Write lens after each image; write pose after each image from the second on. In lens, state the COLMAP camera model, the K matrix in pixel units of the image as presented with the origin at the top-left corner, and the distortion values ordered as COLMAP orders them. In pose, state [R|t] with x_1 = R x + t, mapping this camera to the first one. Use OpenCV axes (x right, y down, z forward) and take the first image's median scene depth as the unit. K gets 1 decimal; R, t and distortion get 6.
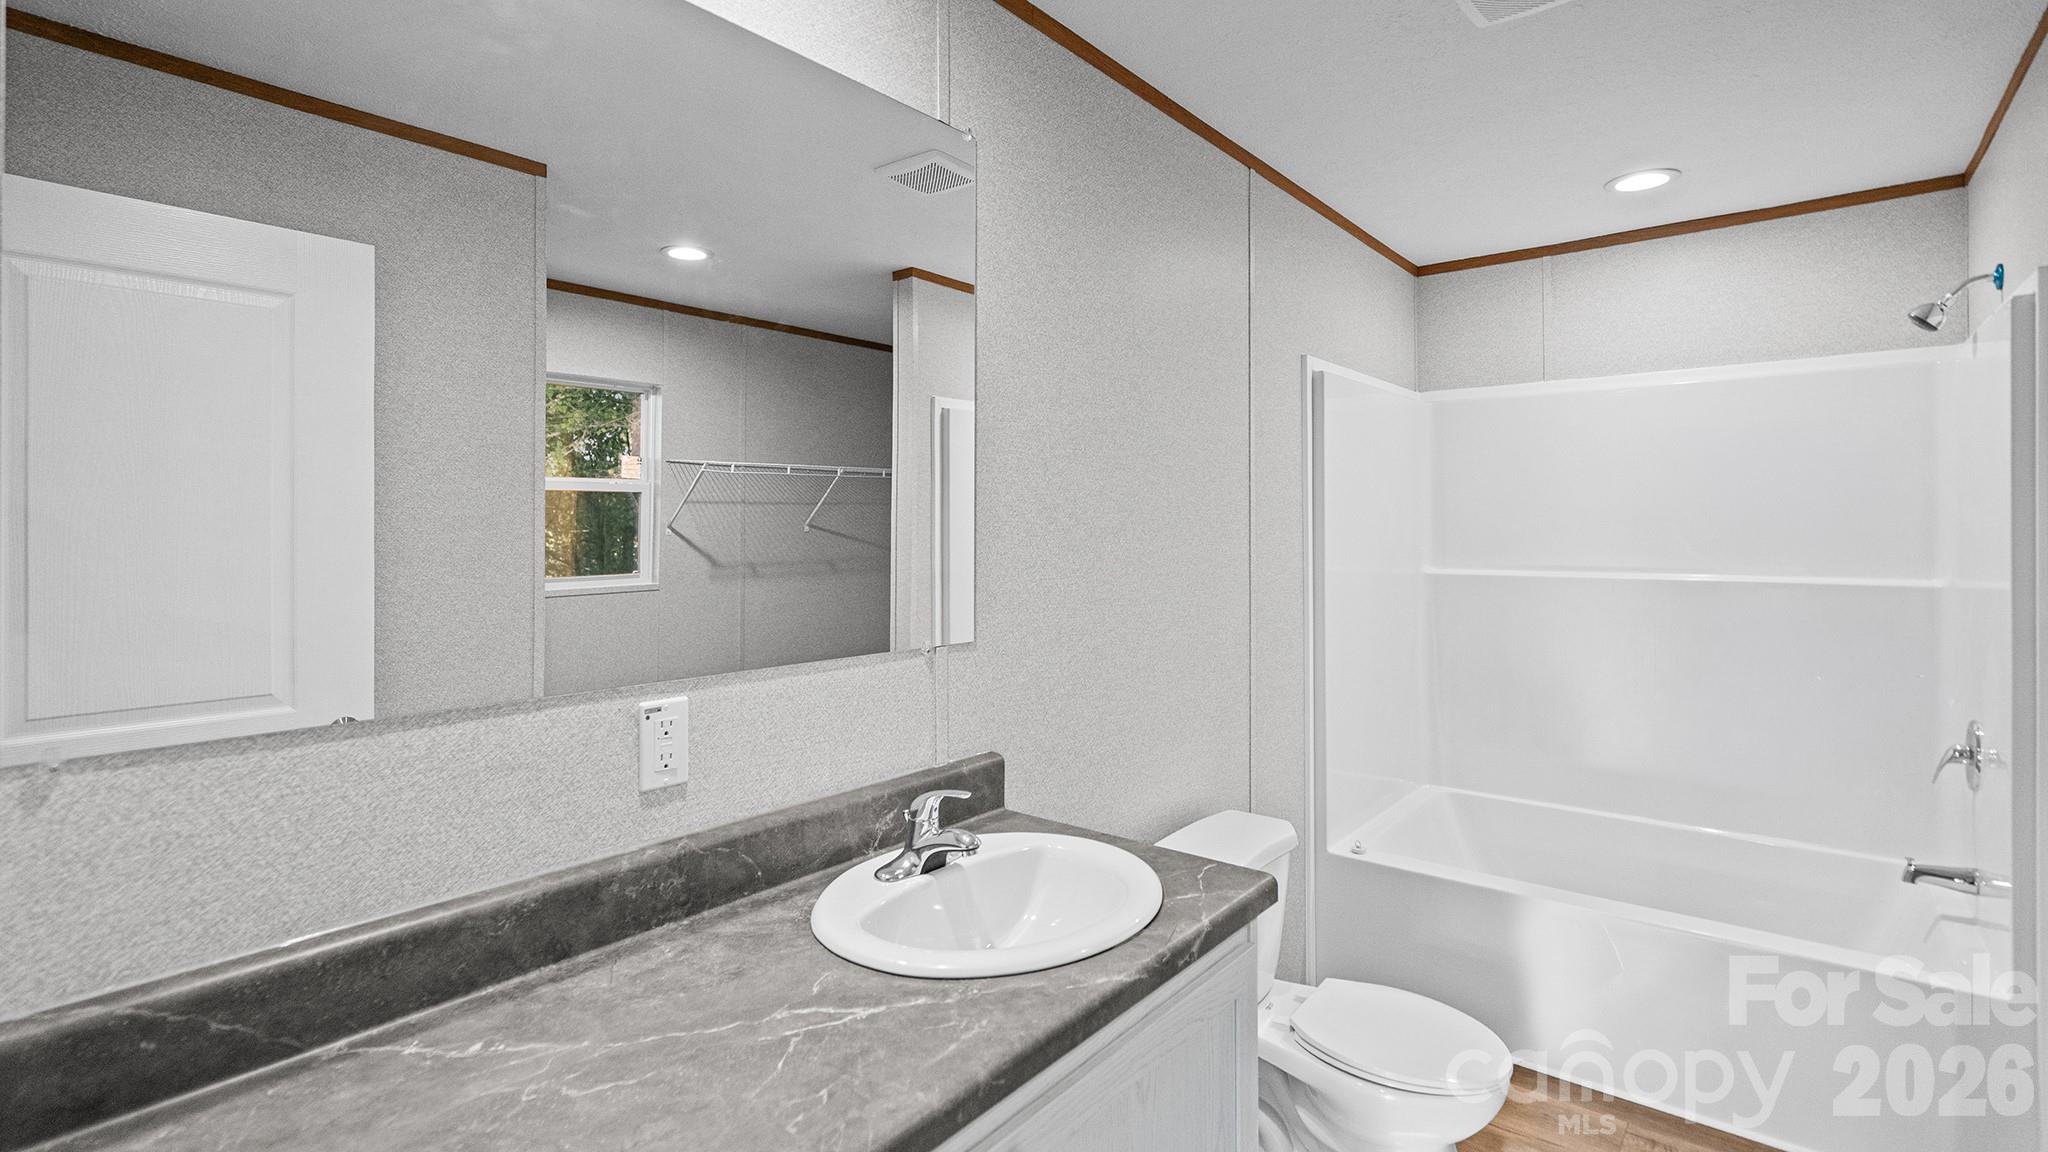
lens RADIAL K [[951.5, 0, 1026.3], [0, 951.5, 518.3], [0, 0, 1]] dist [-0.005004, 0.005898]
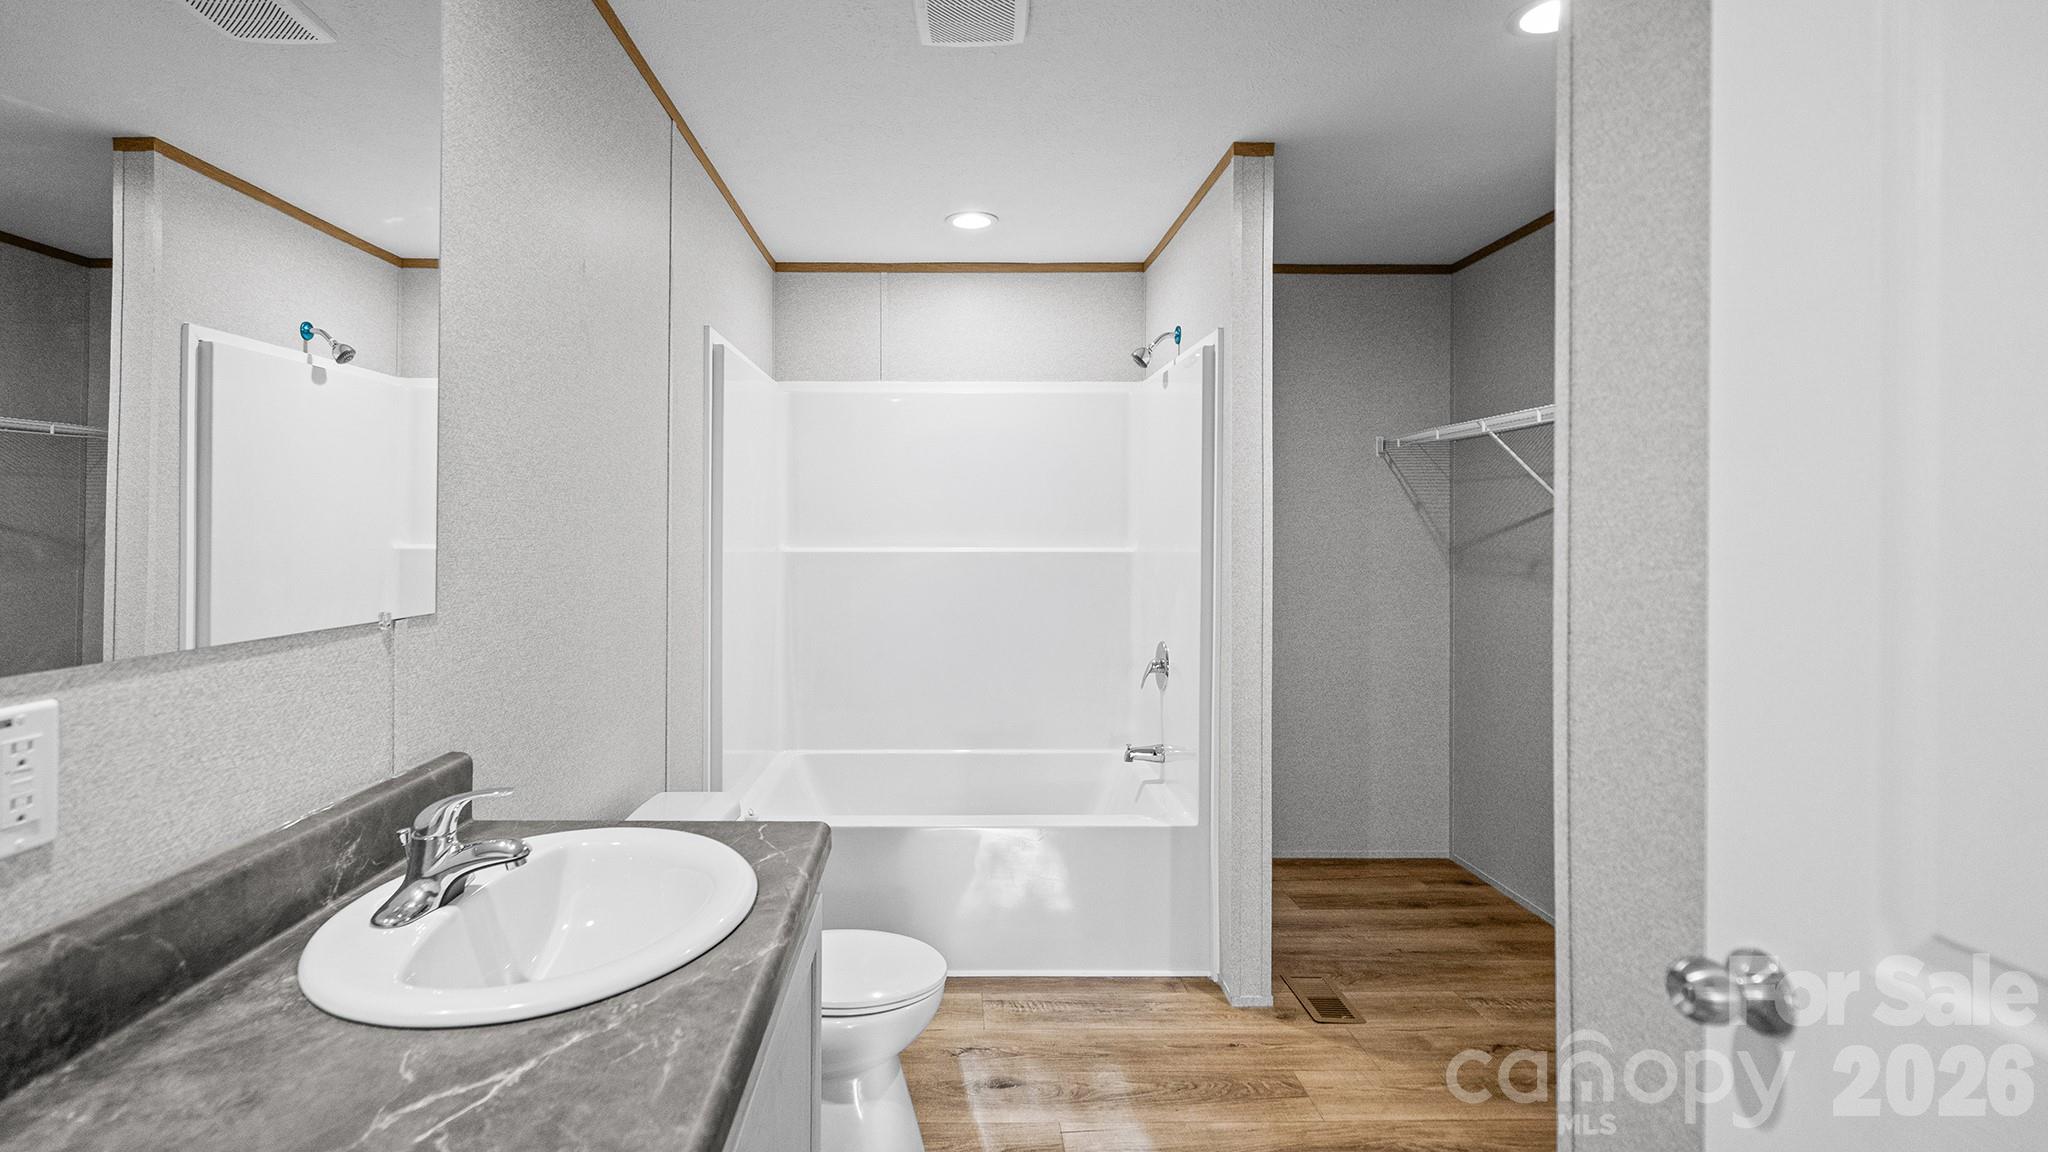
lens RADIAL K [[951.5, 0, 921.5], [0, 951.5, 529.6], [0, 0, 1]] dist [-0.005004, 0.005898]
pose [[0.778703, 0.005933, 0.627364, -0.267380], [-0.008443, 0.999964, 0.001022, 0.063826], [-0.627336, -0.006093, 0.778725, 0.157377]]
